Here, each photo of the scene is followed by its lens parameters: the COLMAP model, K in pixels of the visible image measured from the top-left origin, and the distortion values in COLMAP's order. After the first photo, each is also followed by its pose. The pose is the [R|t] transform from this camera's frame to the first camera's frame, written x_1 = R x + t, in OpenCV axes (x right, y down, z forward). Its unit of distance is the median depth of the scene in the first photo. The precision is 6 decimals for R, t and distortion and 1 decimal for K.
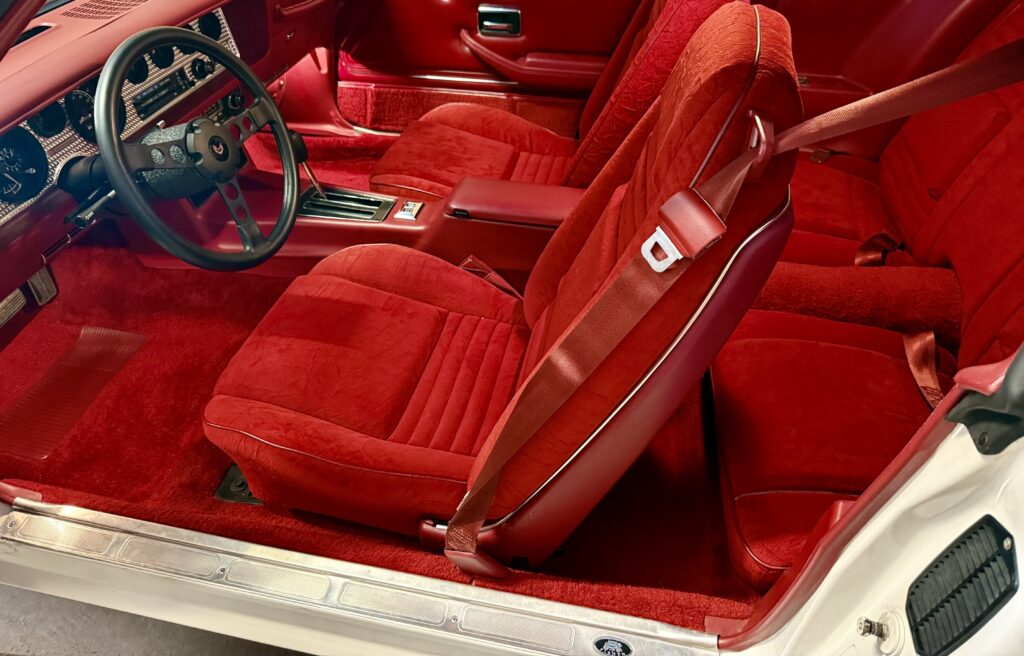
lens RADIAL K [[748.6, 0, 519.0], [0, 748.6, 296.9], [0, 0, 1]] dist [0.033227, -0.045999]
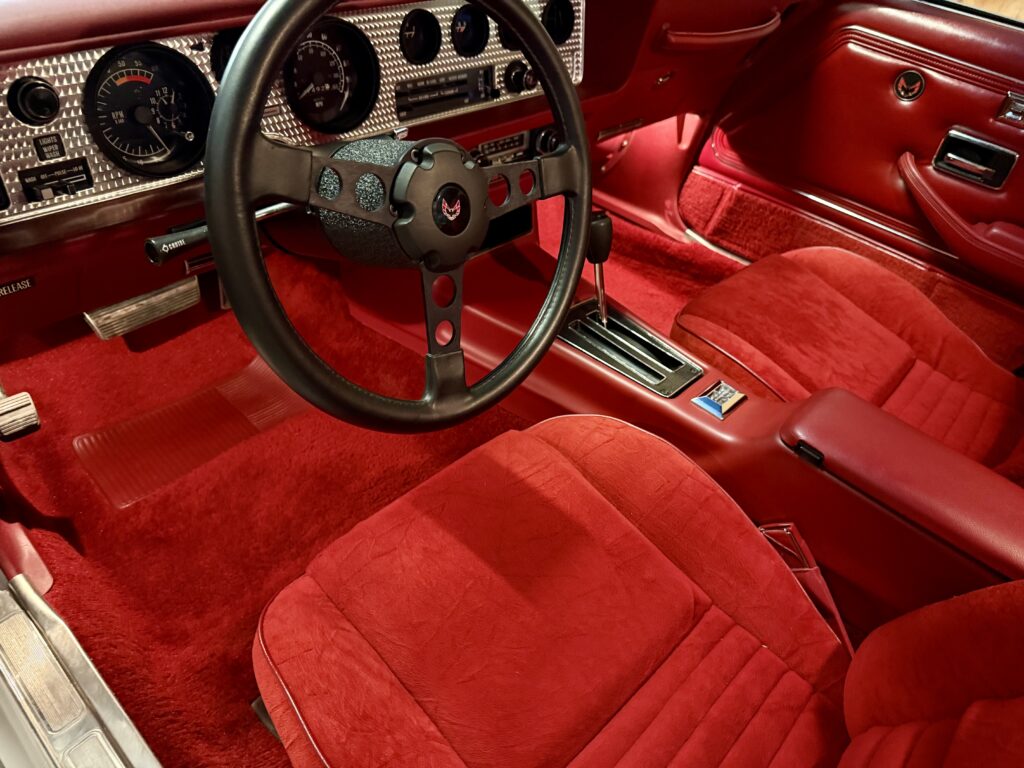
lens RADIAL K [[723.7, 0, 518.1], [0, 723.7, 389.4], [0, 0, 1]] dist [0.033255, -0.069225]
pose [[0.856080, 0.417247, -0.305010, -0.122620], [-0.412712, 0.907114, 0.082541, -0.114557], [0.311119, 0.055220, 0.948765, 0.435193]]
